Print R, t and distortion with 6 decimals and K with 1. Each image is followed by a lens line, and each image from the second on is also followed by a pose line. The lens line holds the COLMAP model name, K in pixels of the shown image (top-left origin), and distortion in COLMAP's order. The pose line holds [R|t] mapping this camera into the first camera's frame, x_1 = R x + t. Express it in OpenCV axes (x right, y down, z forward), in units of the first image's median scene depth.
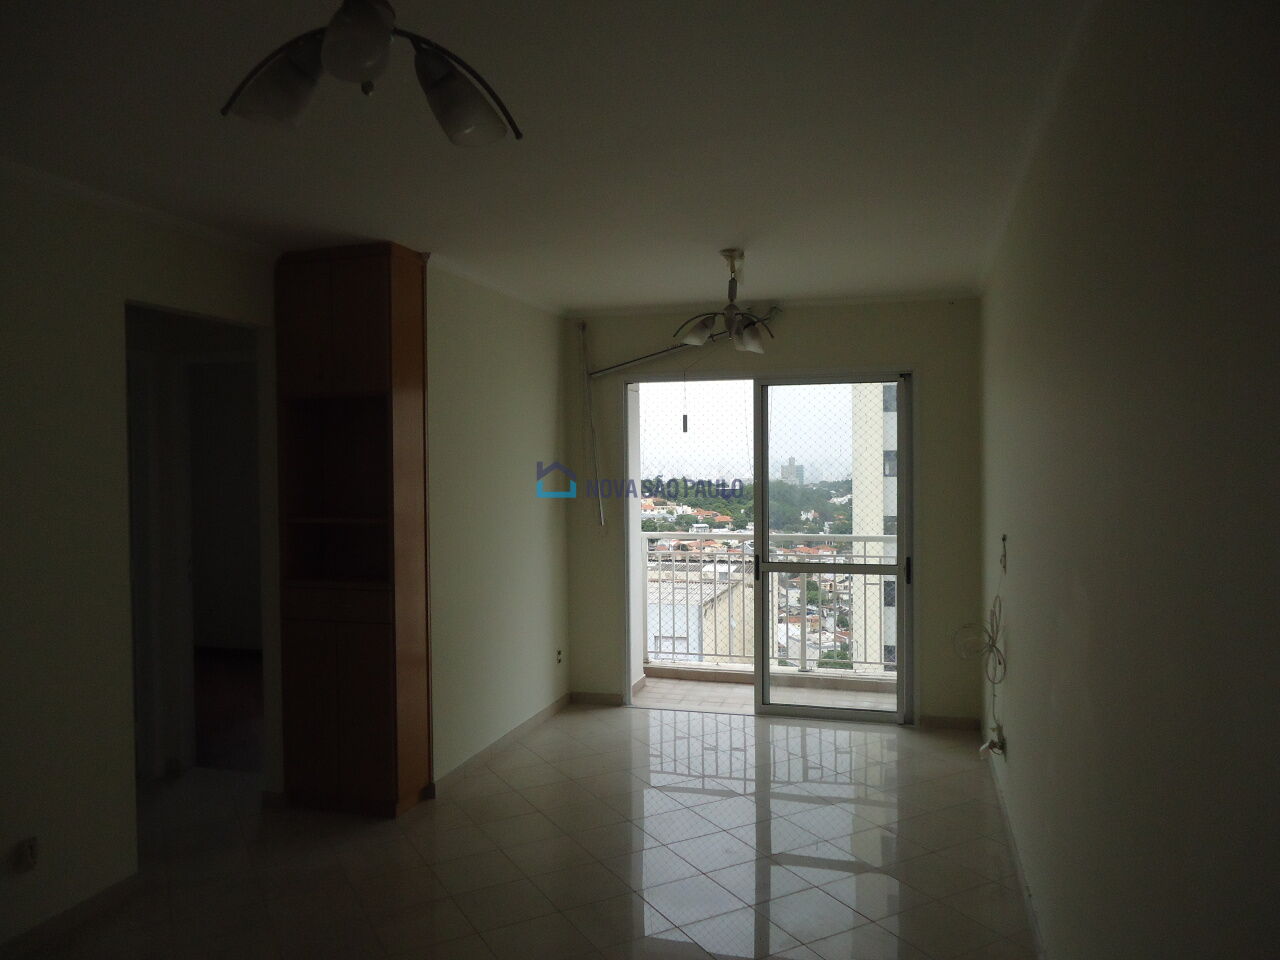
lens RADIAL K [[927.9, 0, 639.3], [0, 927.9, 482.6], [0, 0, 1]] dist [-0.001497, -0.000449]
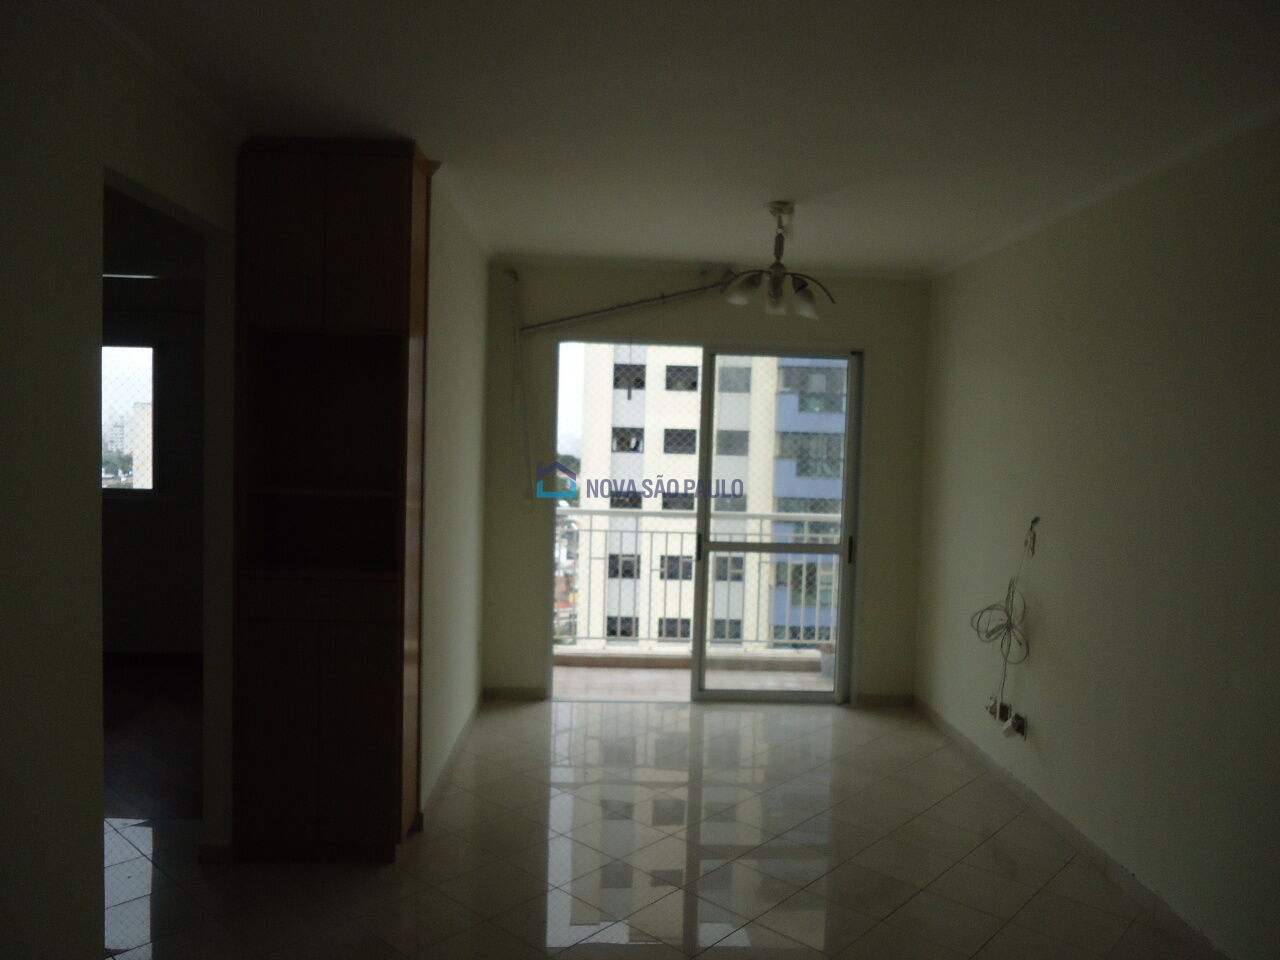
lens RADIAL K [[927.9, 0, 639.3], [0, 927.9, 482.6], [0, 0, 1]] dist [-0.001497, -0.000449]
pose [[0.944203, 0.019628, 0.328779, -0.242657], [-0.029383, 0.999262, 0.024729, 0.004298], [-0.328051, -0.033009, 0.944083, 0.129266]]
